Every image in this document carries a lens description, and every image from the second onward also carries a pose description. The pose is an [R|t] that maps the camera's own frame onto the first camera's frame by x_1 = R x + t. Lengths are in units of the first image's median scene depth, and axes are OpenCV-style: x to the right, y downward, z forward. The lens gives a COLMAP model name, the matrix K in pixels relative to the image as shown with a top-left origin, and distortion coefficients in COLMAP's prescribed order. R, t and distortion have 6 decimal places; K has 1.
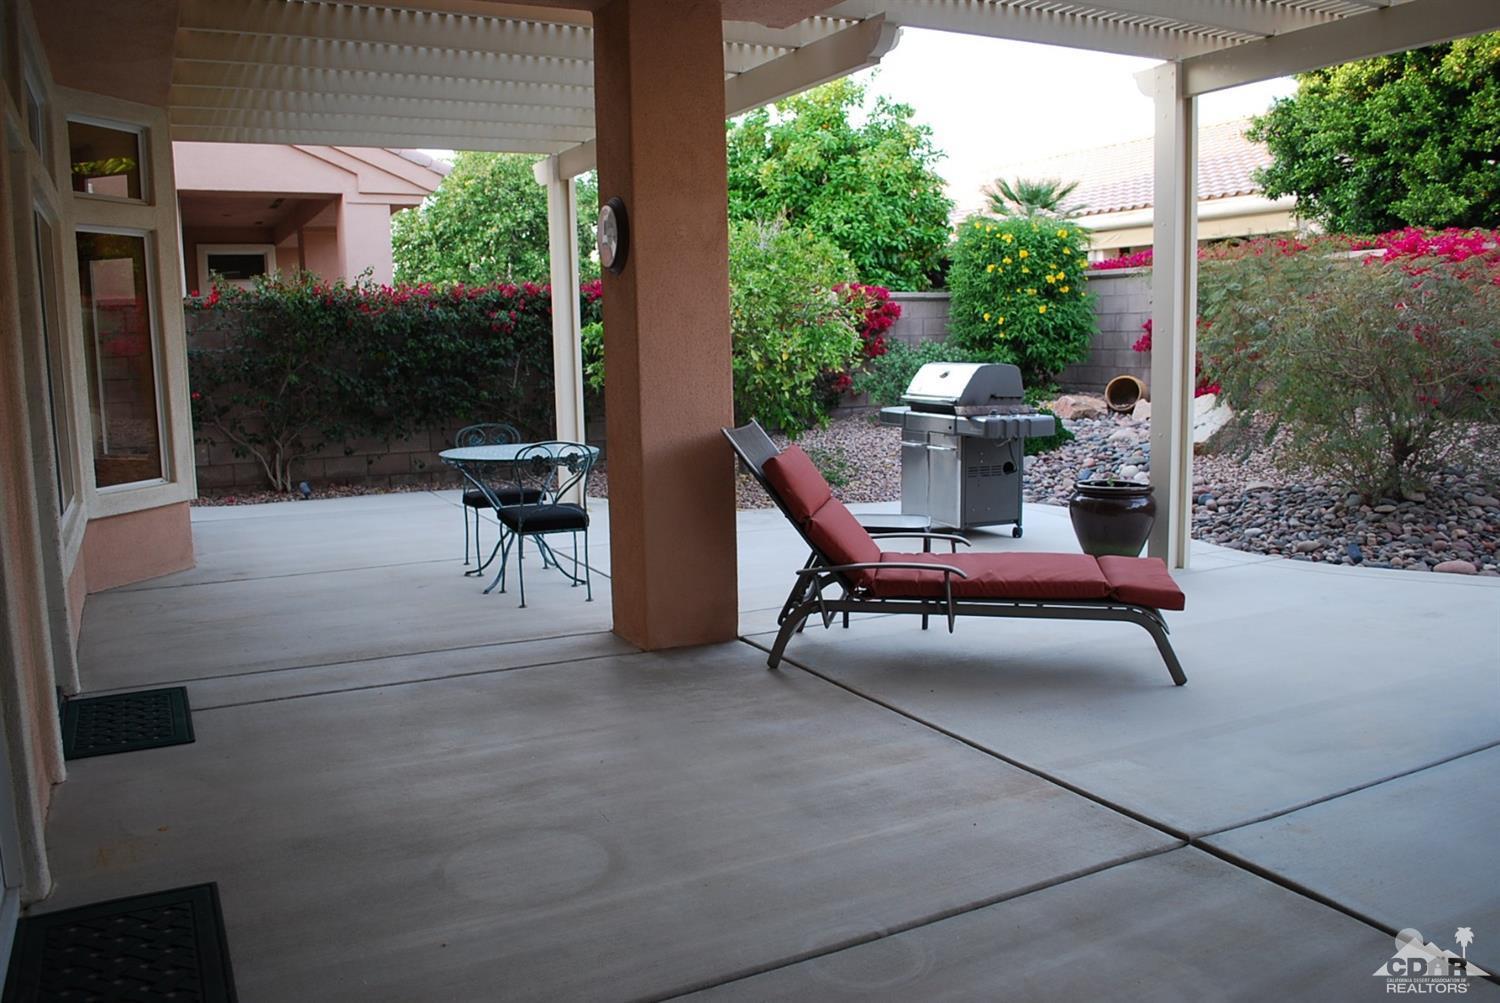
lens RADIAL K [[1182.6, 0, 746.6], [0, 1182.6, 492.2], [0, 0, 1]] dist [-0.084560, 0.012740]
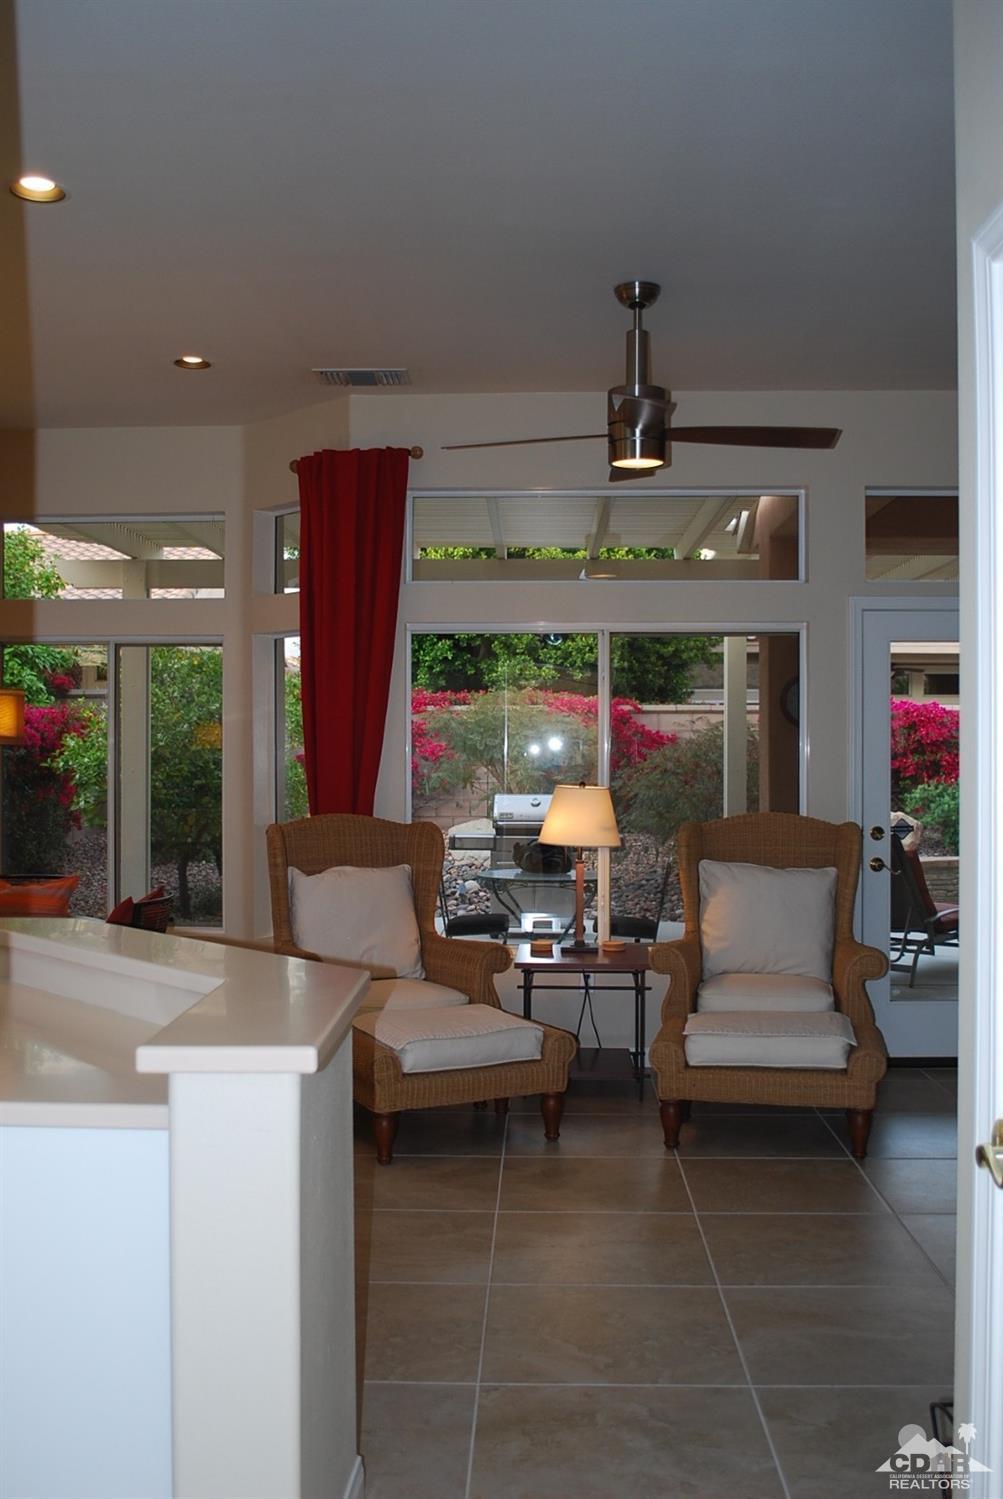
lens RADIAL K [[1435.0, 0, 501.5], [0, 1435.0, 749.5], [0, 0, 1]] dist [-0.053063, -0.001644]
pose [[0.490785, 0.023714, 0.870958, -0.854000], [0.101931, 0.991202, -0.084426, -0.026420], [-0.865298, 0.130213, 0.484050, 0.238028]]
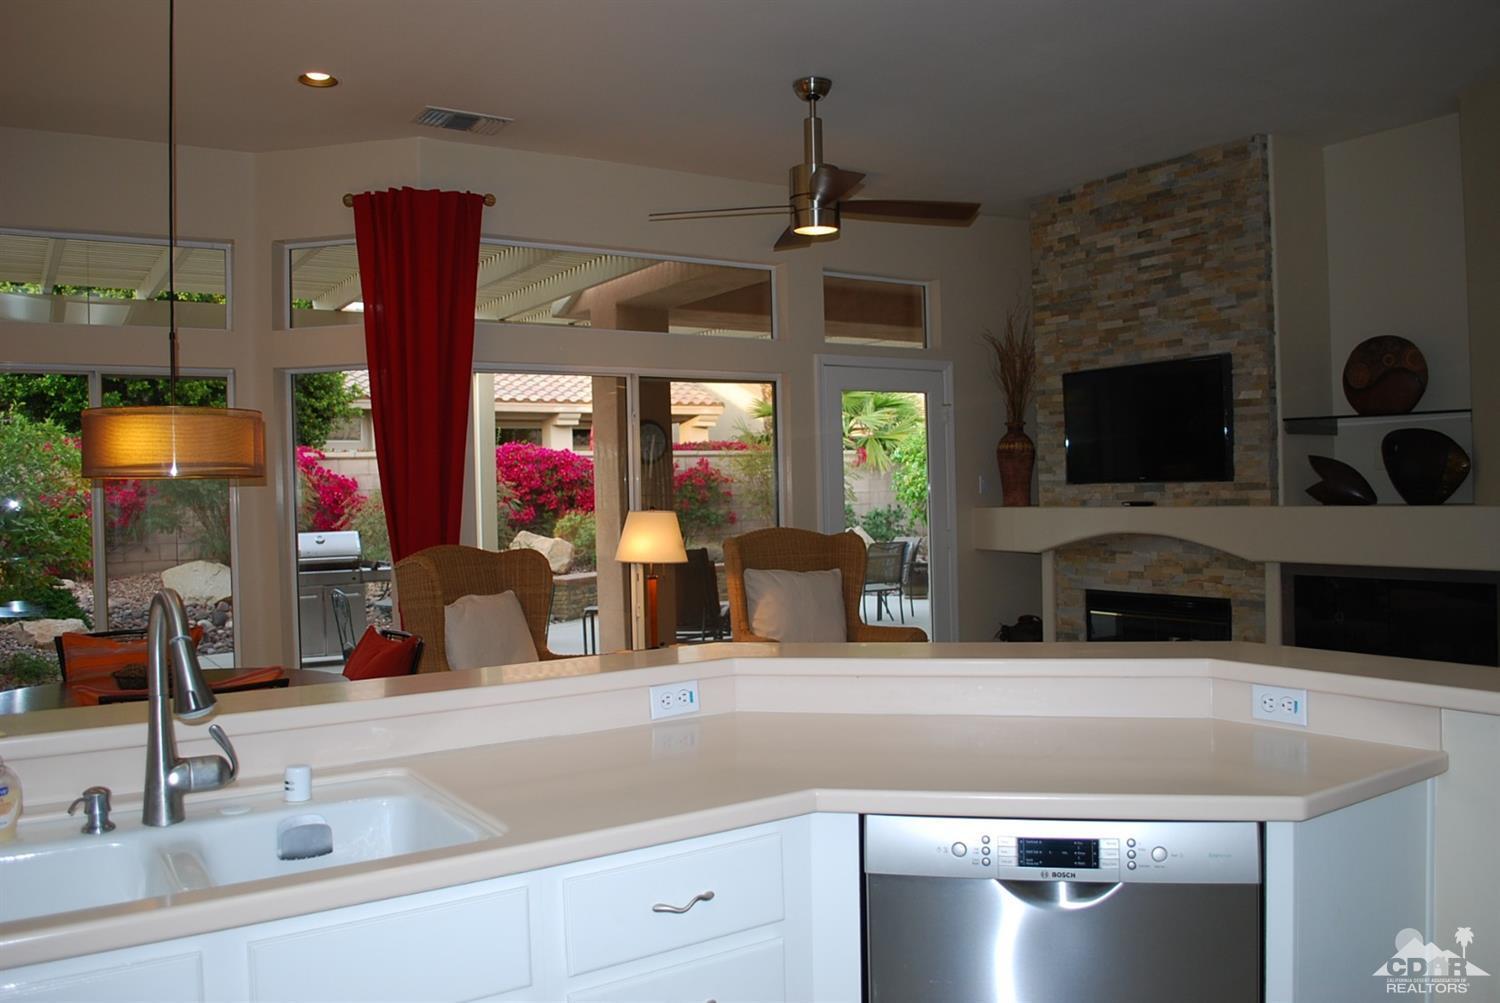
lens RADIAL K [[1182.6, 0, 746.6], [0, 1182.6, 492.2], [0, 0, 1]] dist [-0.084560, 0.012740]
pose [[-0.092573, 0.020877, 0.995487, -0.874966], [0.154632, 0.987952, -0.006339, -0.054946], [-0.983626, 0.153347, -0.094686, 0.494794]]
